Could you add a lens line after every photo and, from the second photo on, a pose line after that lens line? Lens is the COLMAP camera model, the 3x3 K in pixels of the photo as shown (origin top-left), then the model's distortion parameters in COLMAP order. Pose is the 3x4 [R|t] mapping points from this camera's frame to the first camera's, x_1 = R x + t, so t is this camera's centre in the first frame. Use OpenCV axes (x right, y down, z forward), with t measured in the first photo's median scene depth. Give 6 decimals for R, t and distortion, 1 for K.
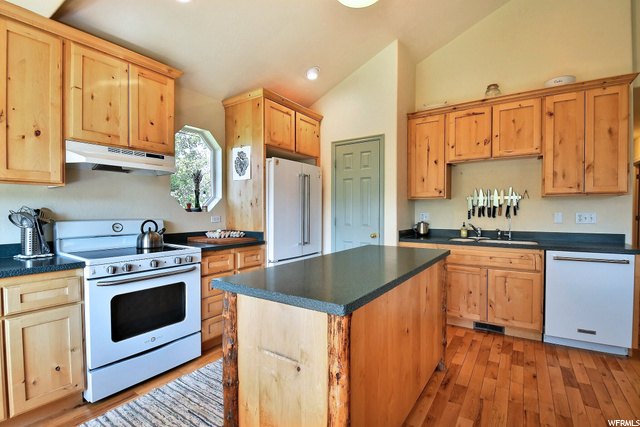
lens RADIAL K [[300.2, 0, 323.1], [0, 300.2, 218.4], [0, 0, 1]] dist [-0.012931, -0.003741]
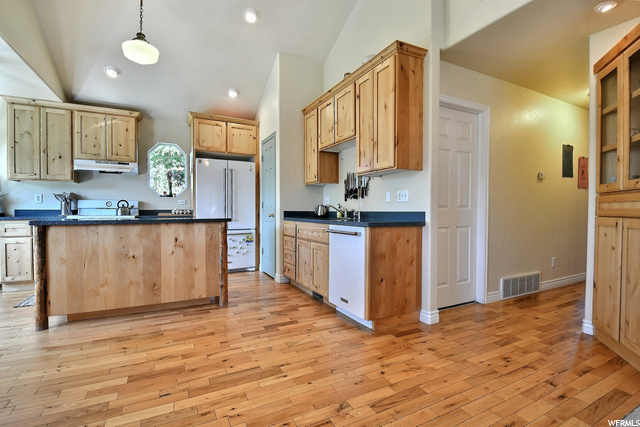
lens RADIAL K [[300.2, 0, 308.1], [0, 300.2, 219.5], [0, 0, 1]] dist [-0.012931, -0.003741]
pose [[0.873373, 0.022385, -0.486537, 1.320457], [-0.017682, 0.999742, 0.014256, 0.080453], [0.486731, -0.003848, 0.873544, -0.006054]]
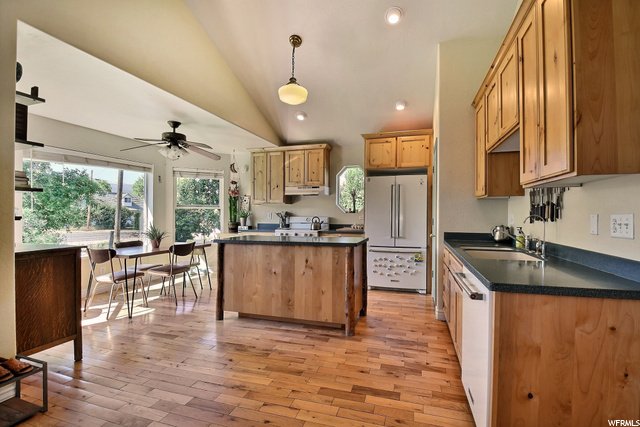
lens RADIAL K [[264.8, 0, 330.9], [0, 264.8, 215.8], [0, 0, 1]] dist [-0.002073, -0.001651]
pose [[0.324293, 0.009031, -0.945913, 1.366453], [-0.023413, 0.999725, 0.001518, -0.008303], [0.945667, 0.021654, 0.324416, 0.515831]]
